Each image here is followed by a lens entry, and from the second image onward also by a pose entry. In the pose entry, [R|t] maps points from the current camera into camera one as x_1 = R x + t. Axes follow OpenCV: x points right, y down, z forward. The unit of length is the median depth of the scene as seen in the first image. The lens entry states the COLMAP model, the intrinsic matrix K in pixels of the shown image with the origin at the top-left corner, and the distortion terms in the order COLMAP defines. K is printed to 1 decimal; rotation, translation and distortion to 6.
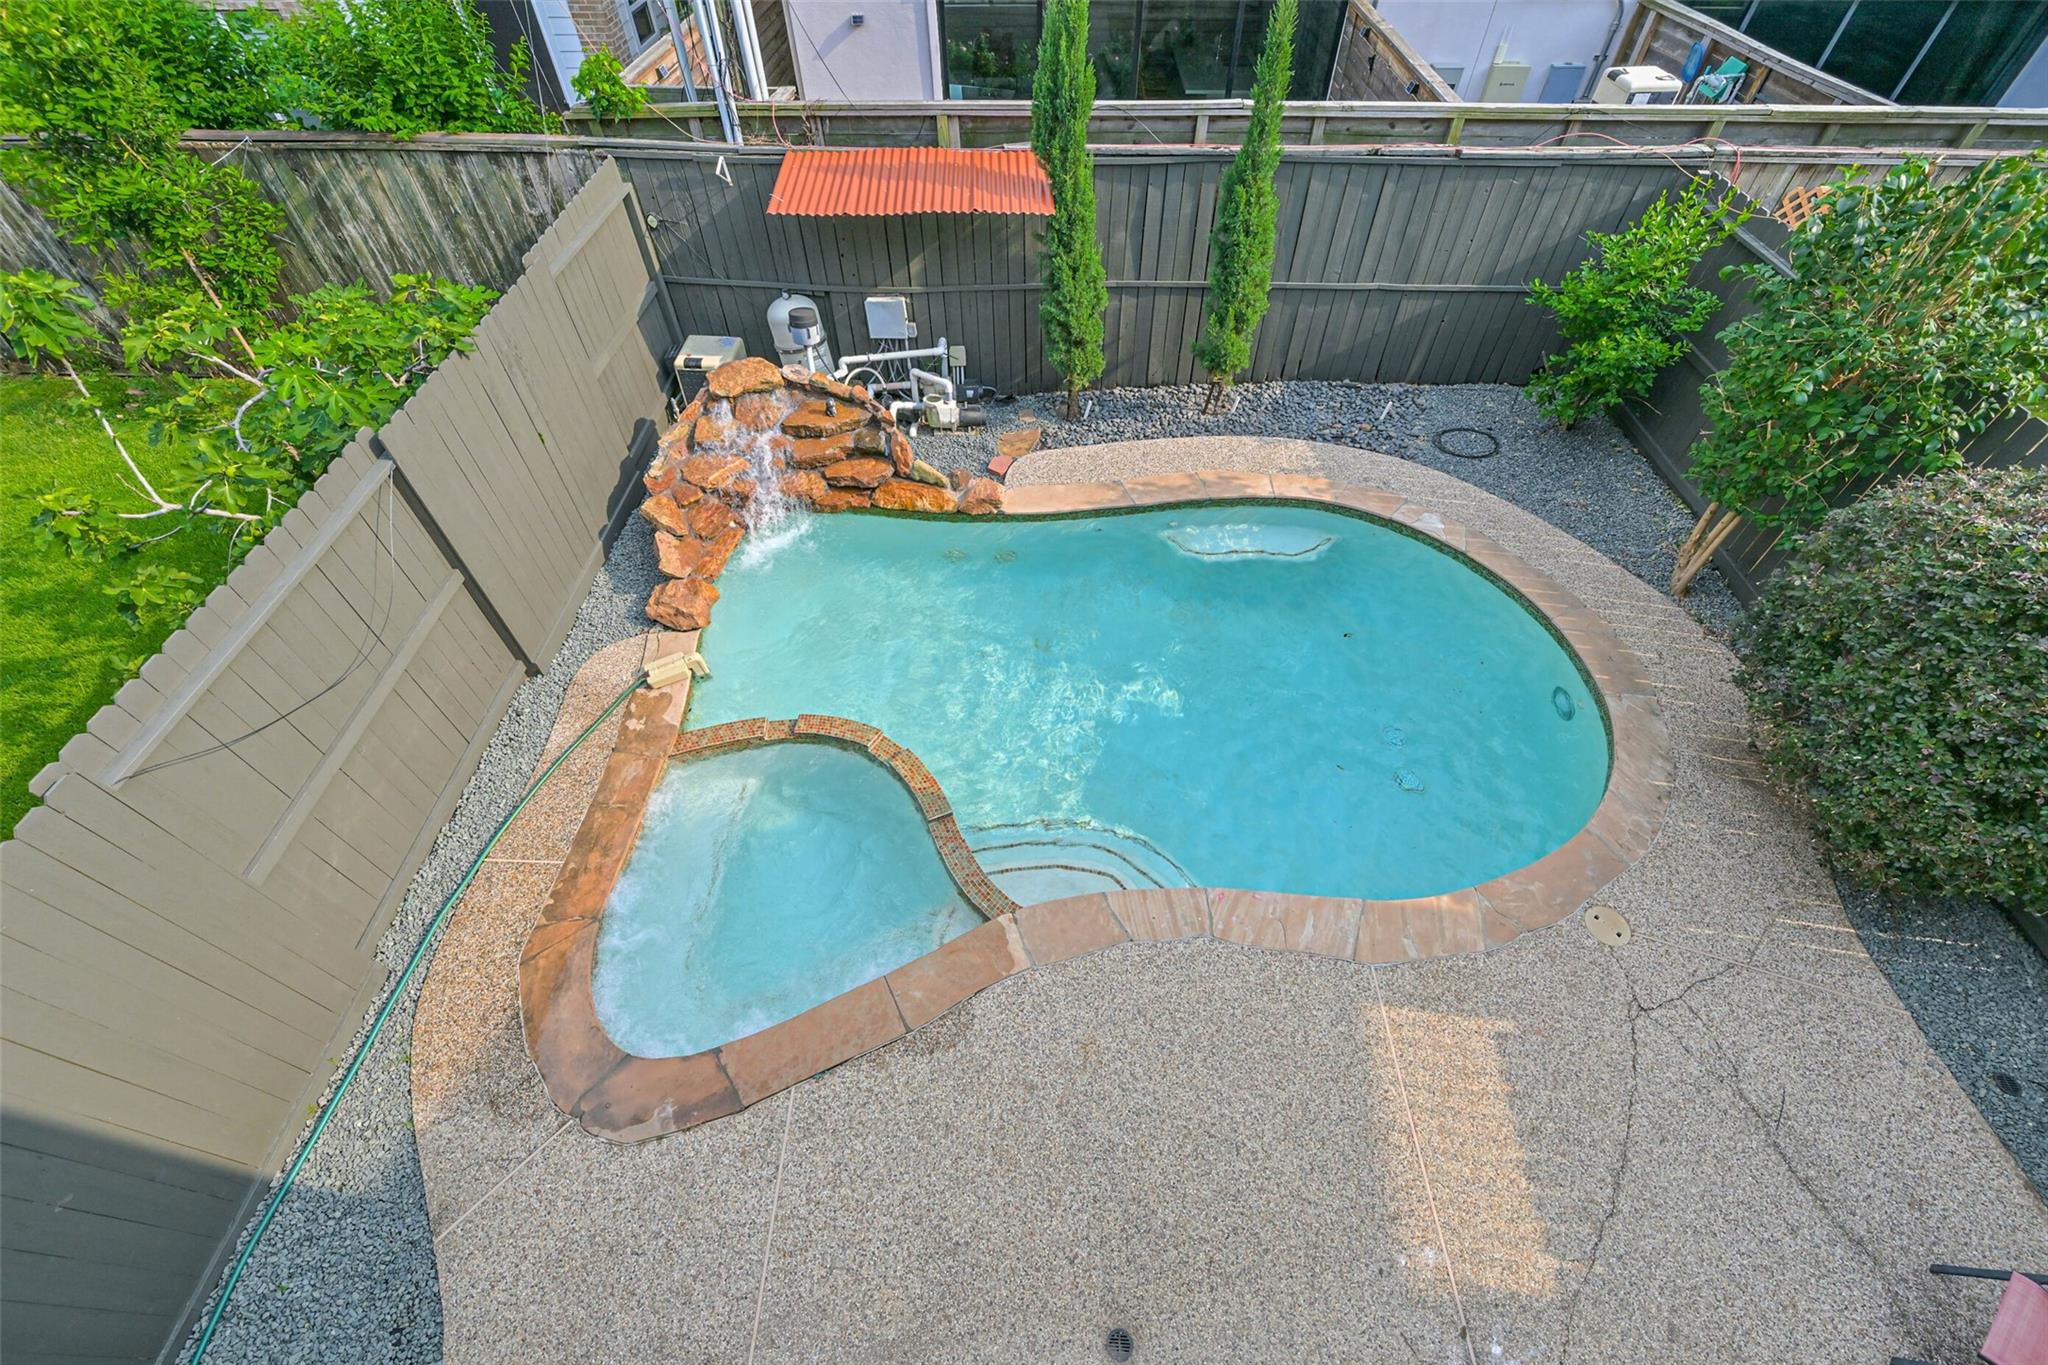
lens RADIAL K [[846.3, 0, 1030.3], [0, 846.3, 696.4], [0, 0, 1]] dist [-0.002084, -0.000131]
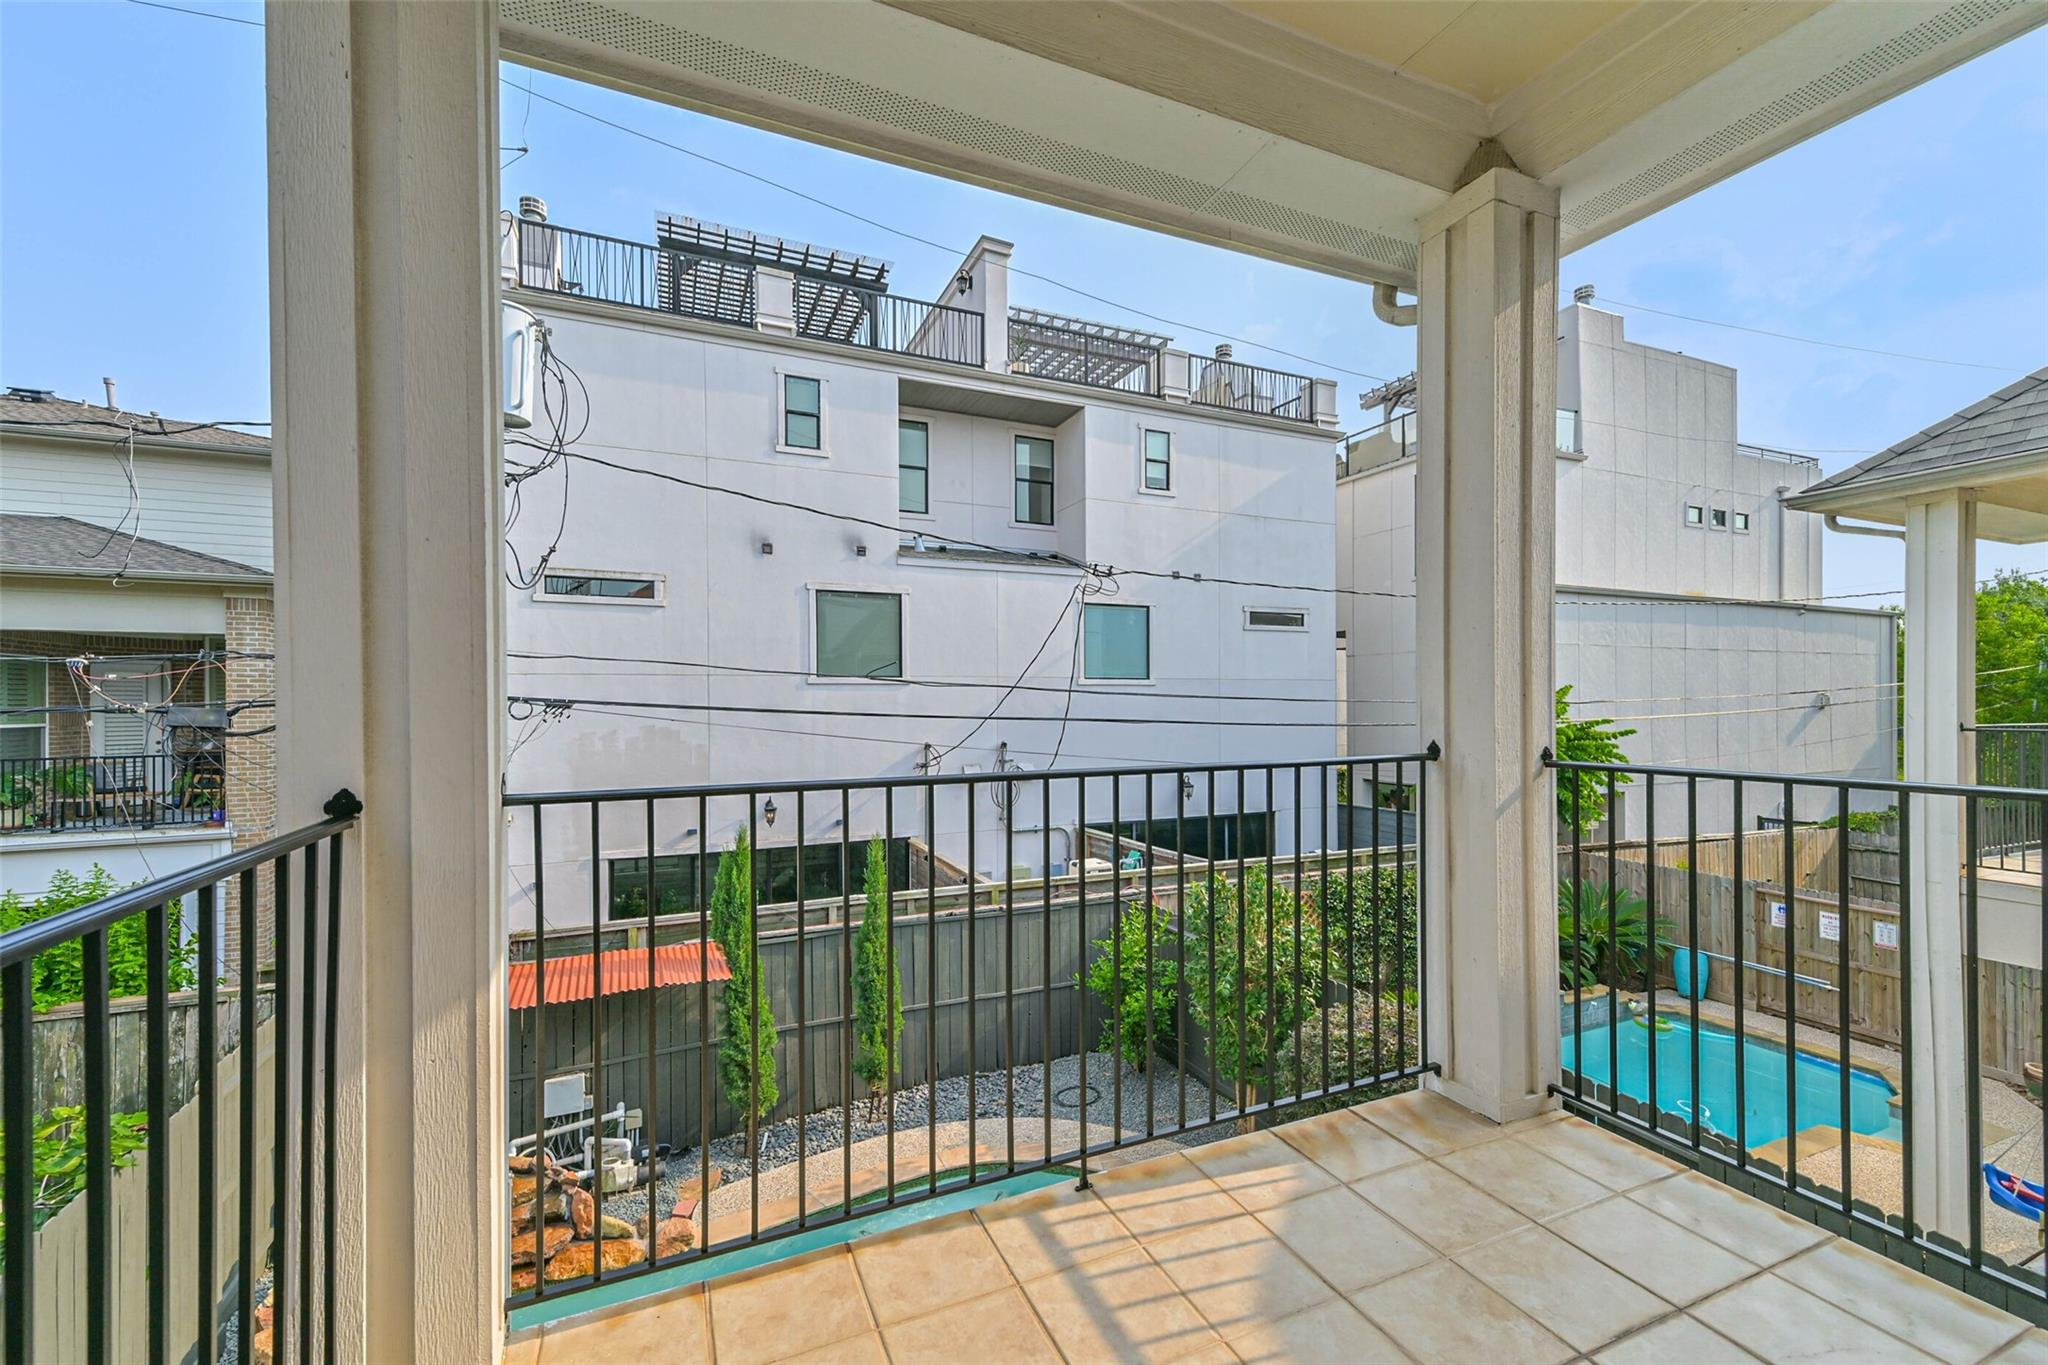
lens RADIAL K [[846.3, 0, 1026.8], [0, 846.3, 696.3], [0, 0, 1]] dist [-0.002084, -0.000131]
pose [[0.907985, 0.002125, 0.418998, -0.093661], [0.321944, 0.636476, -0.700892, 0.191874], [-0.268172, 0.771293, 0.577226, -0.191400]]
